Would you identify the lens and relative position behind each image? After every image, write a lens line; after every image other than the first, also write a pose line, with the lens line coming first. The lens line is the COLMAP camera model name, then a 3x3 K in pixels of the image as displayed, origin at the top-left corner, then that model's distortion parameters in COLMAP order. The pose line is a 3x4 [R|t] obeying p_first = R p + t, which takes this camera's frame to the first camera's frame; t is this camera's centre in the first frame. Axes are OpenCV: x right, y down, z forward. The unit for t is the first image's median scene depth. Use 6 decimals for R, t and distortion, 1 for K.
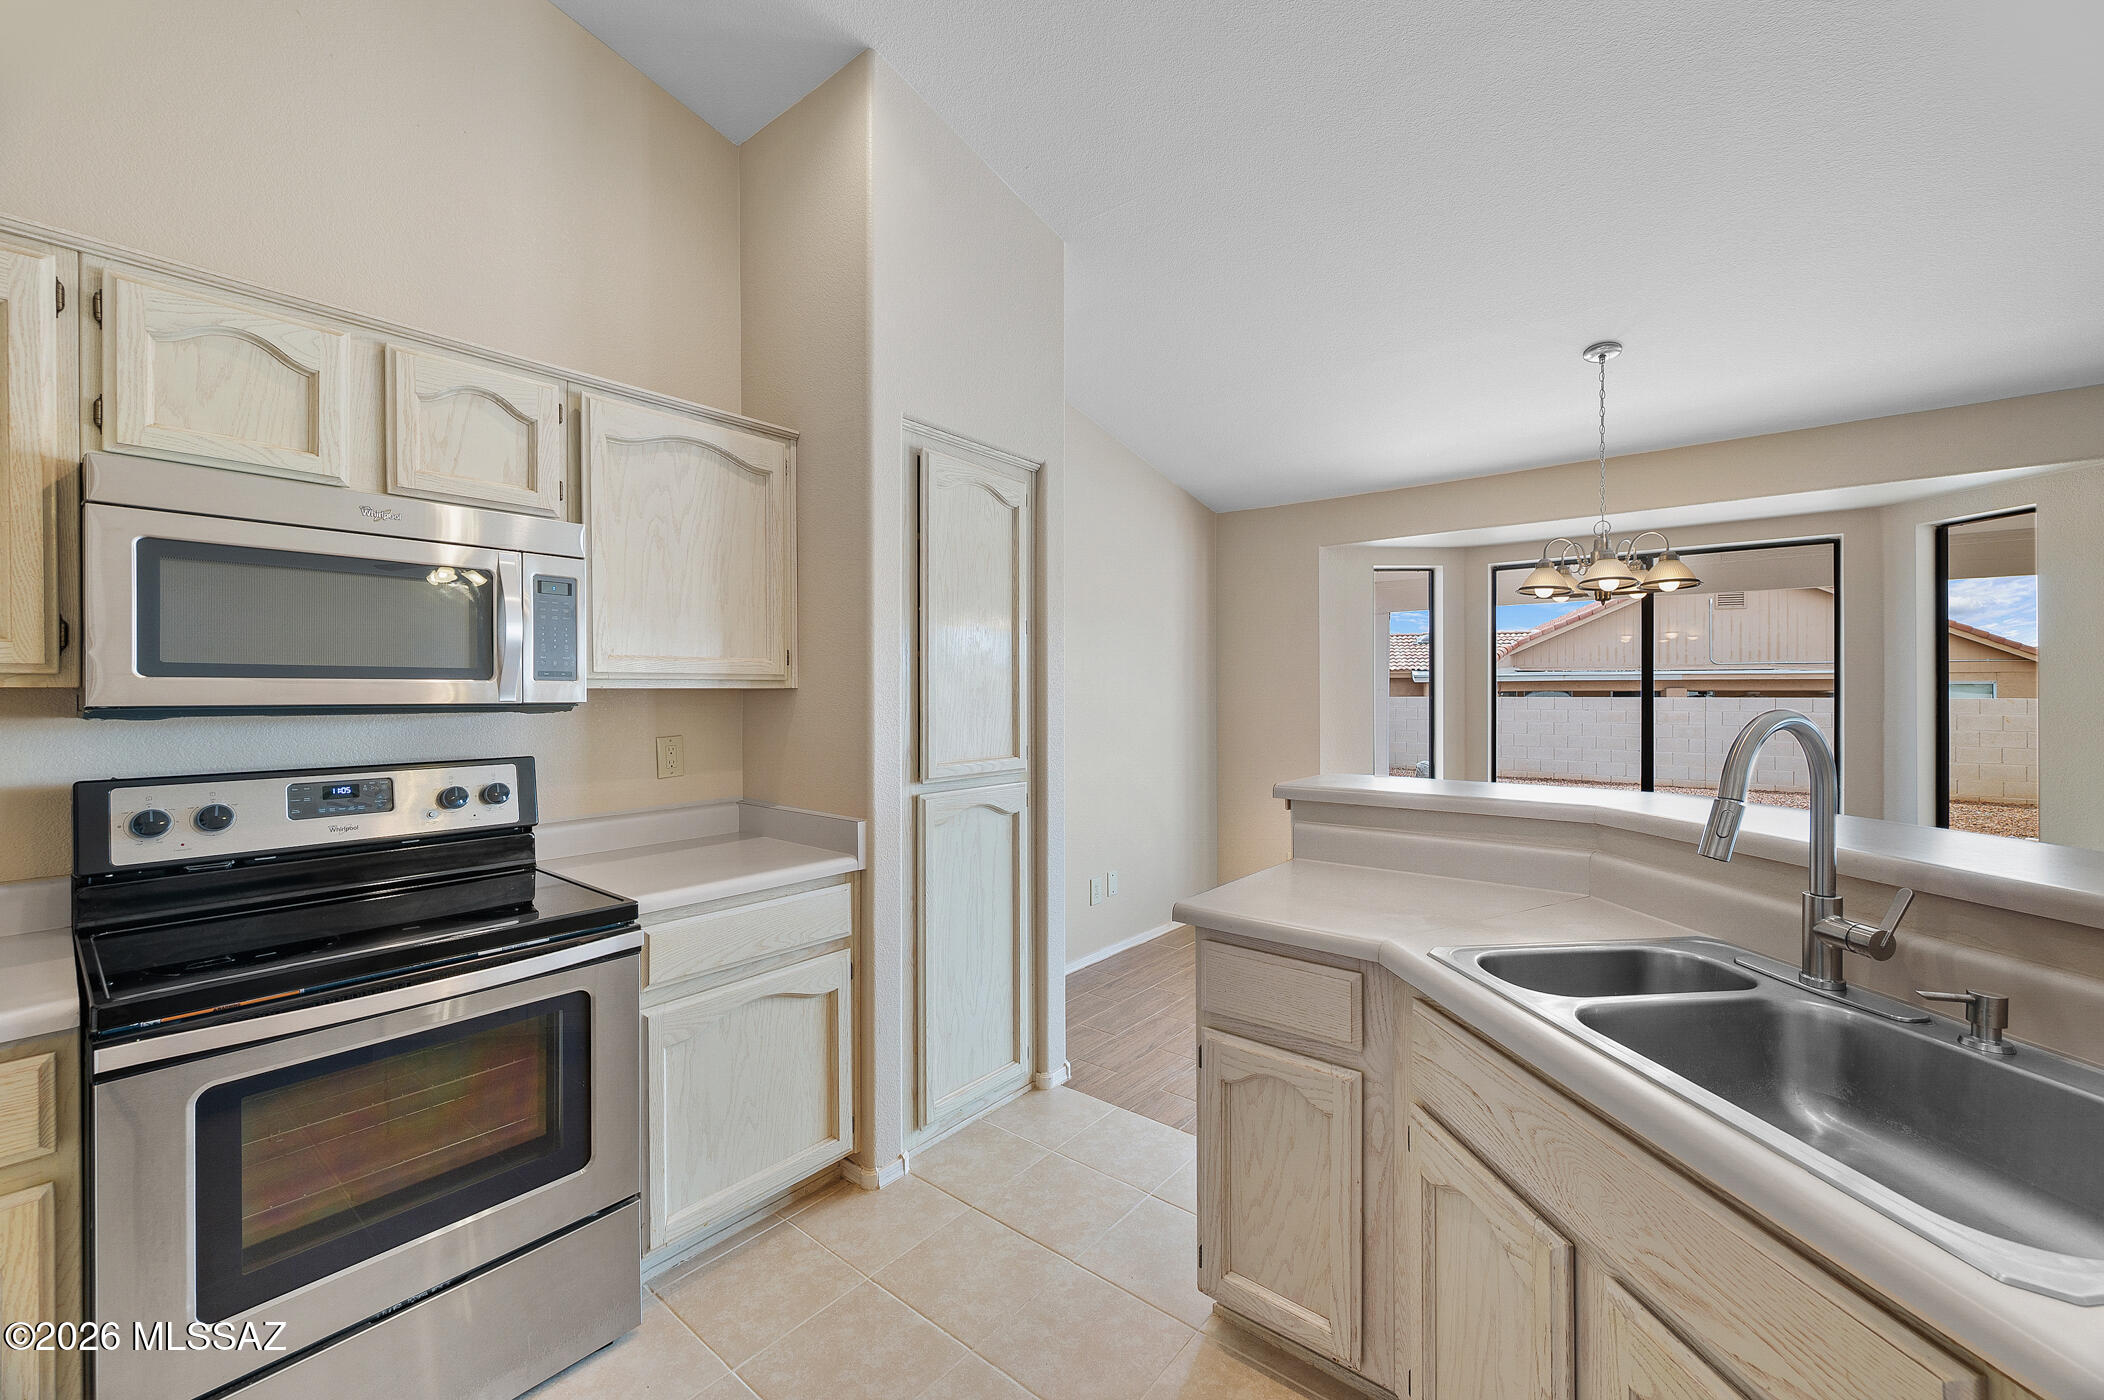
lens RADIAL K [[845.7, 0, 1065.9], [0, 845.7, 703.3], [0, 0, 1]] dist [0.001788, 0.001092]
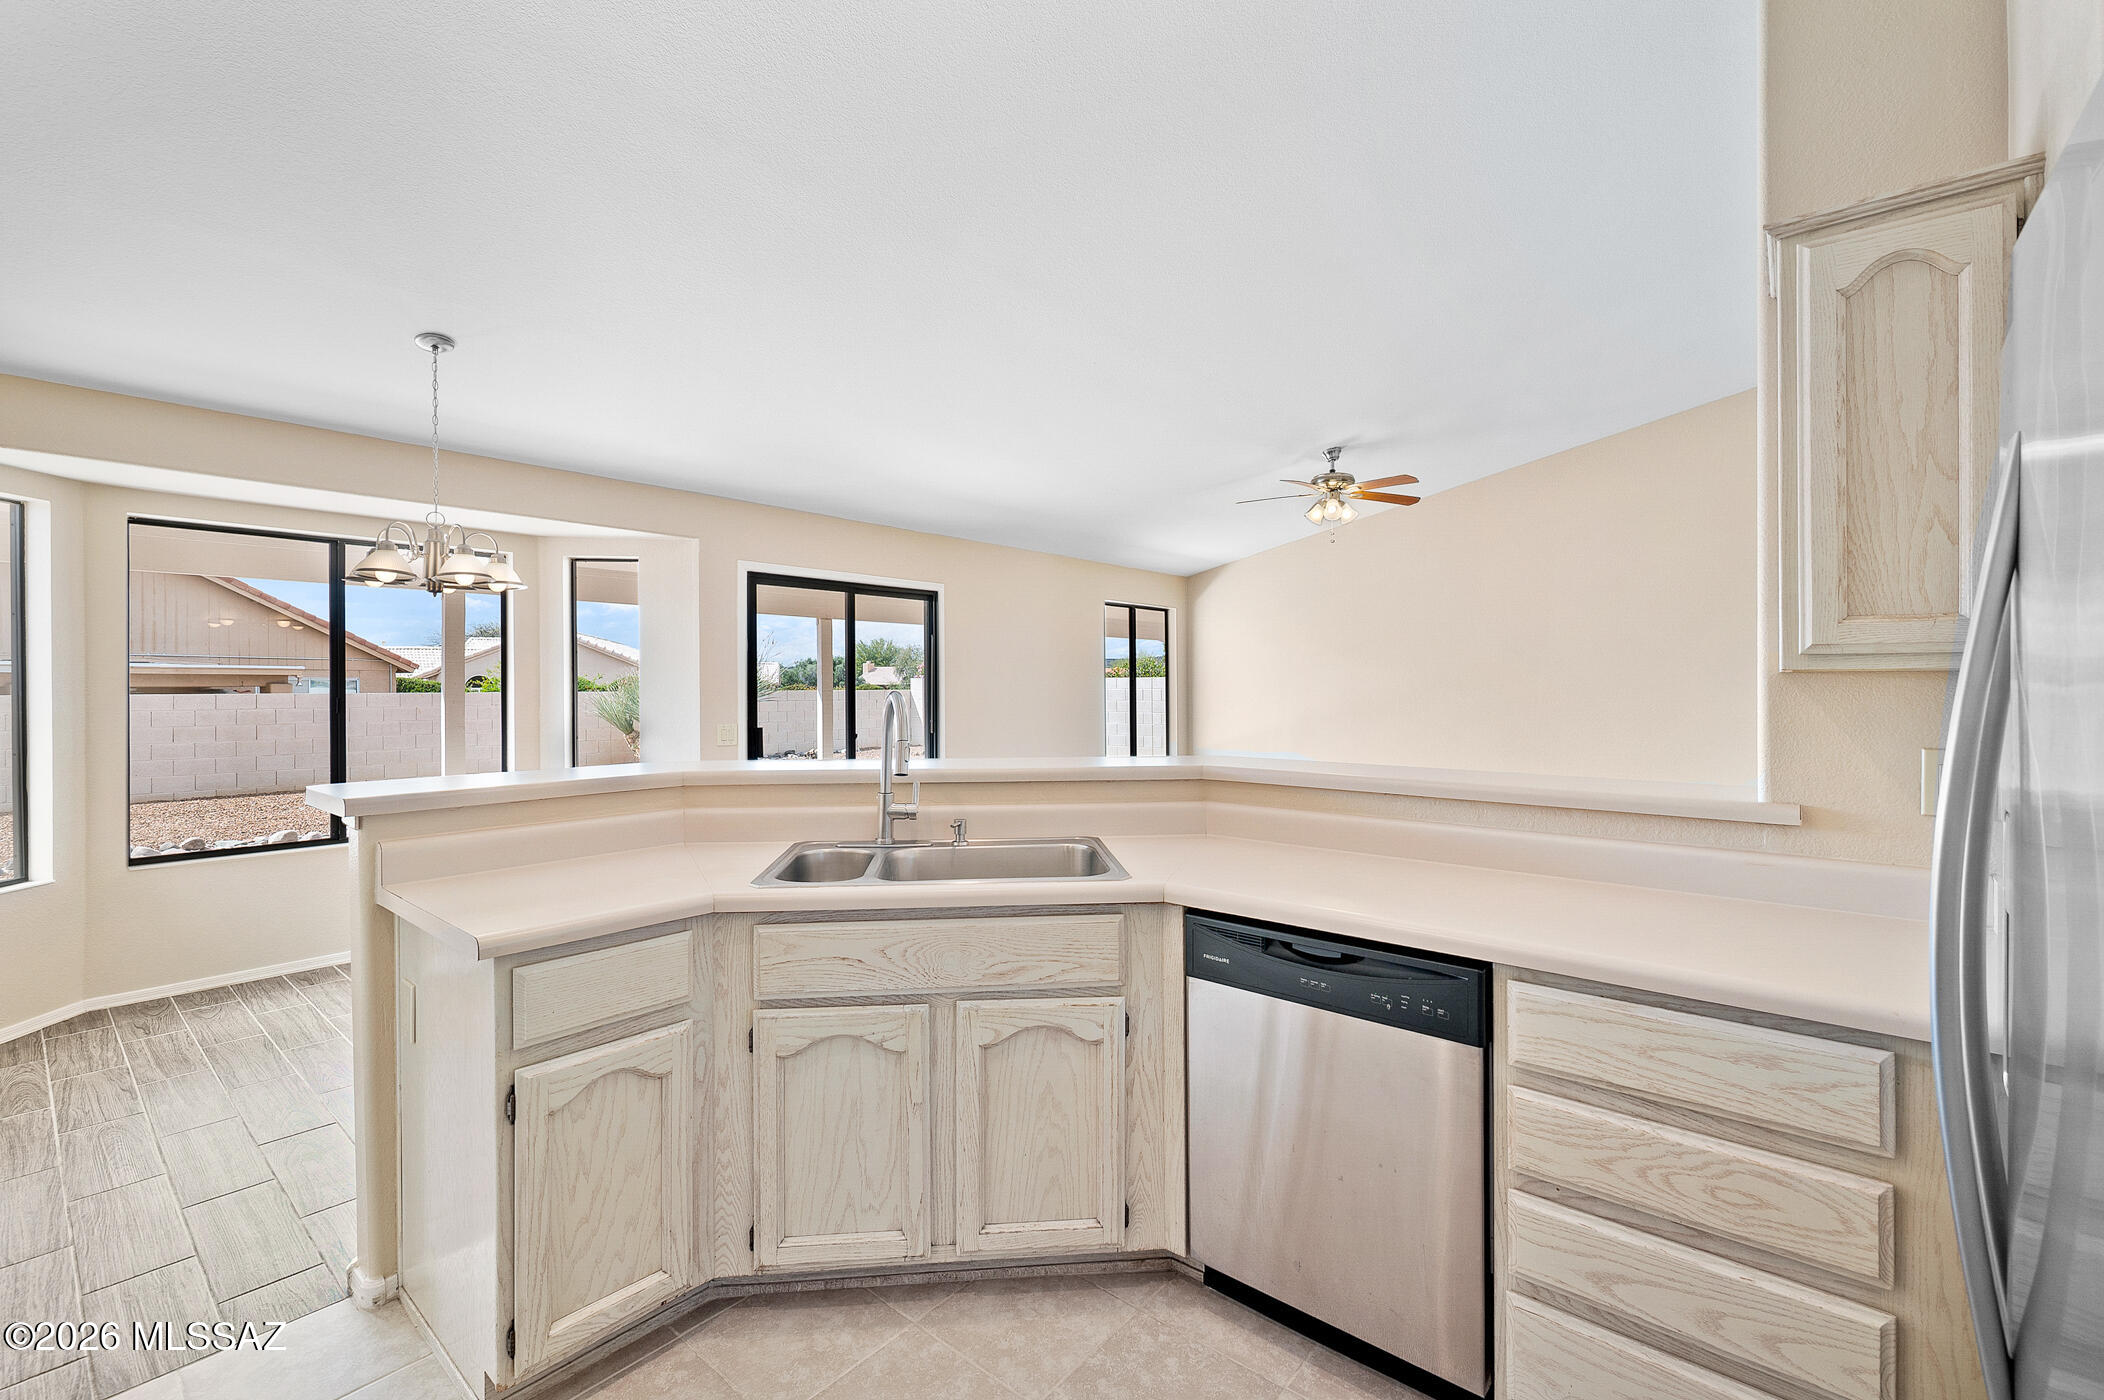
lens RADIAL K [[911.0, 0, 1061.0], [0, 911.0, 692.3], [0, 0, 1]] dist [0.000857, -0.000017]
pose [[0.018130, -0.005291, 0.999822, -0.704459], [0.013389, 0.999898, 0.005049, 0.003598], [-0.999746, 0.013295, 0.018199, 0.402627]]
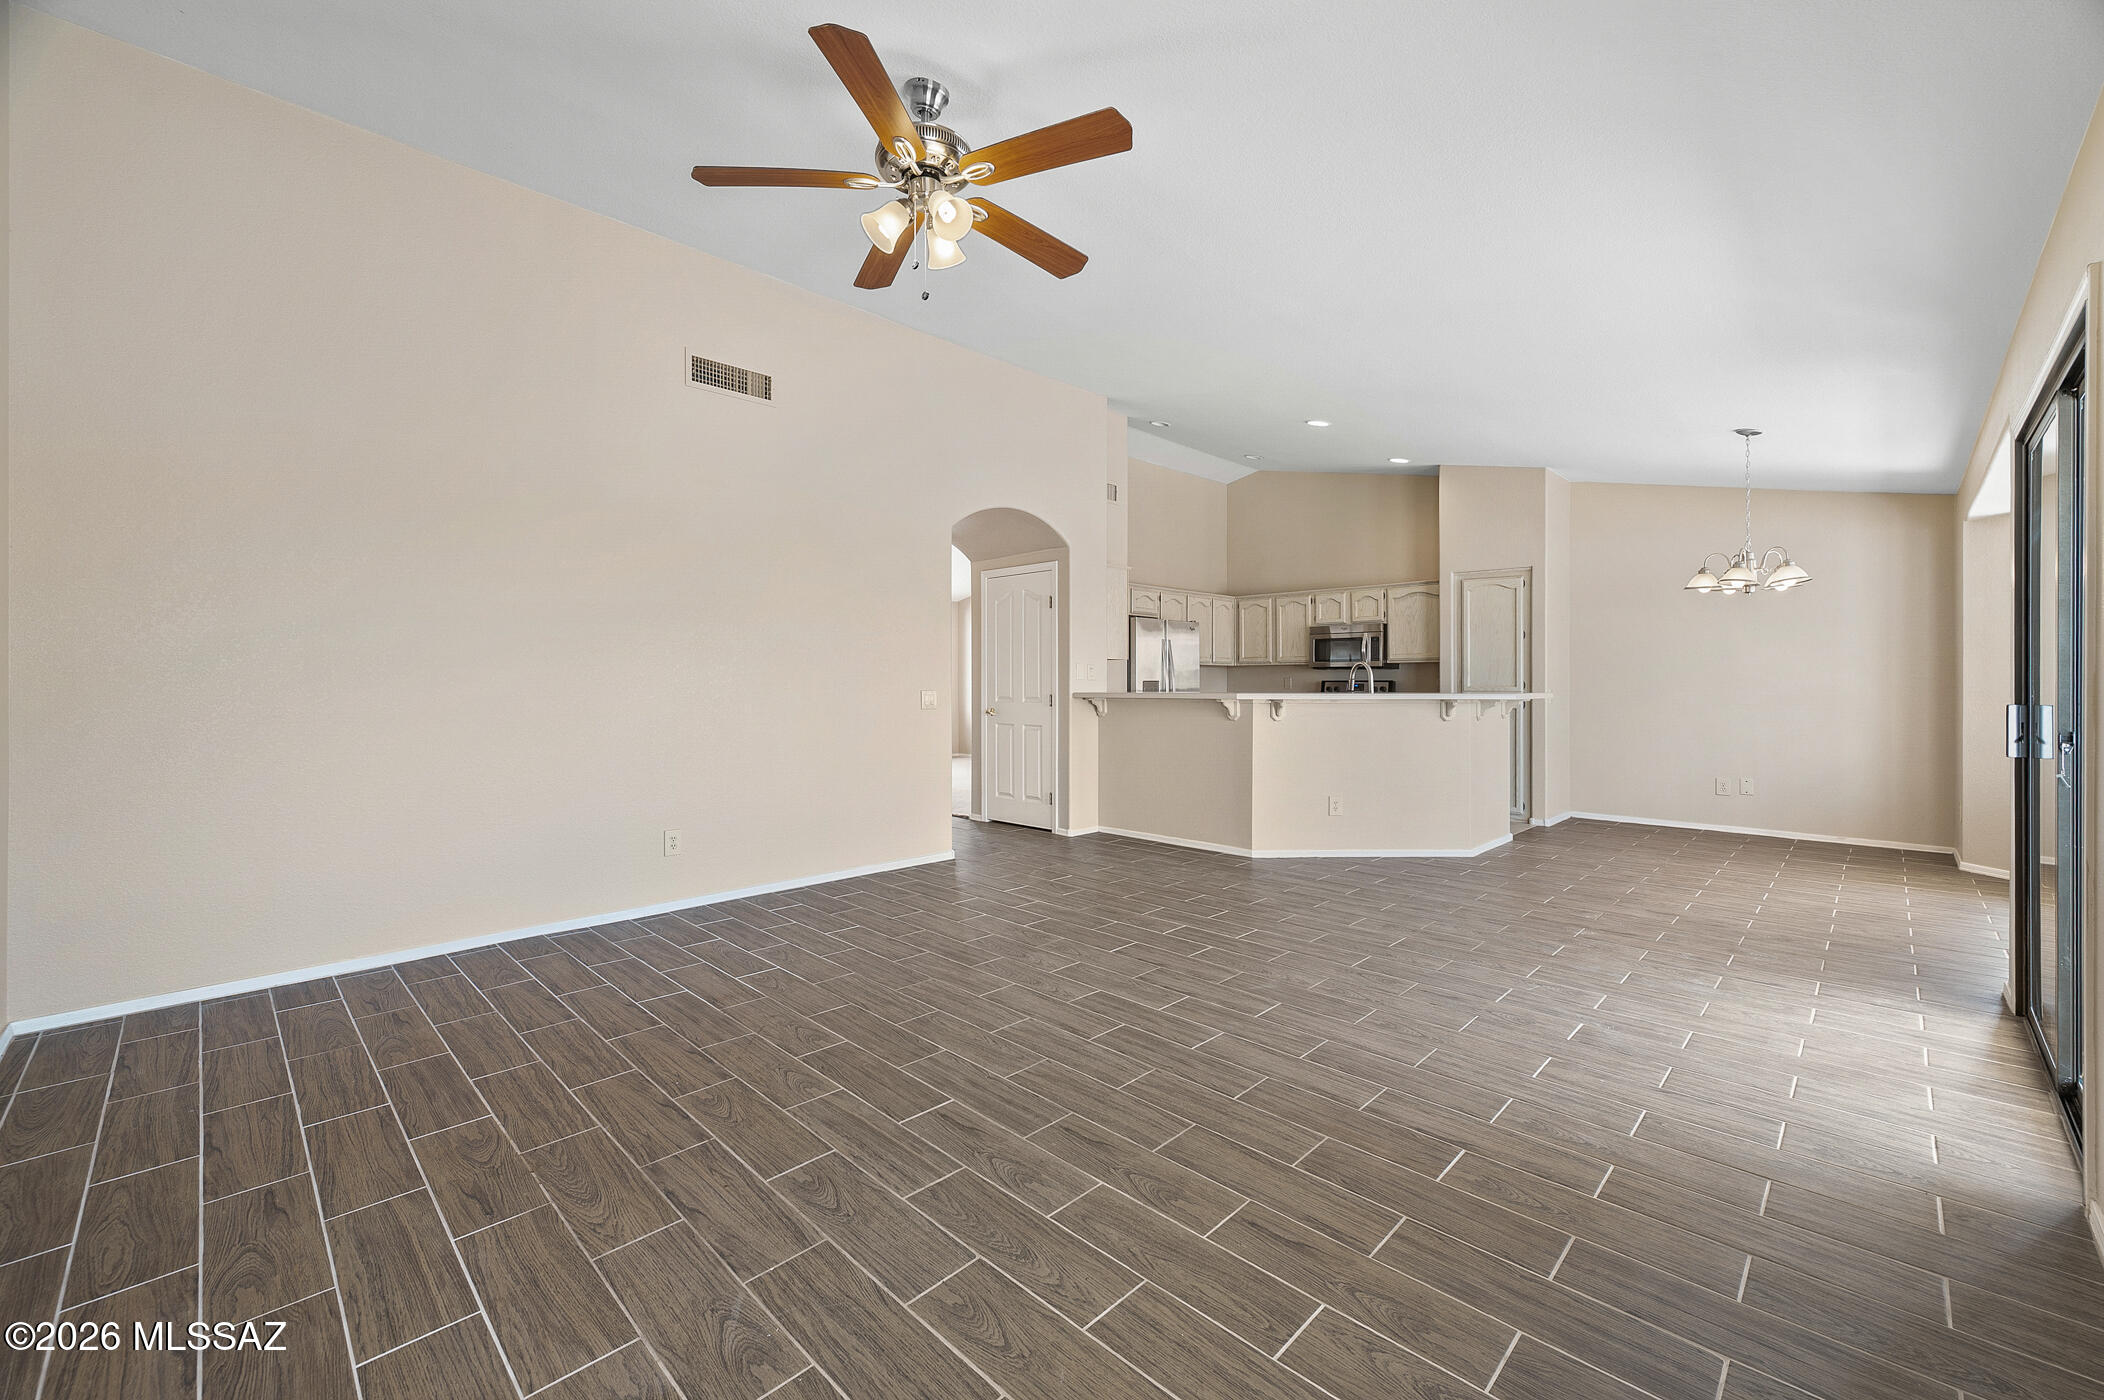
lens RADIAL K [[845.7, 0, 1064.6], [0, 845.7, 679.4], [0, 0, 1]] dist [0.001788, 0.001092]
pose [[-0.086592, -0.002903, -0.996240, 3.822770], [-0.010214, 0.999946, -0.002026, 0.092541], [0.996192, 0.010000, -0.086617, -0.189532]]
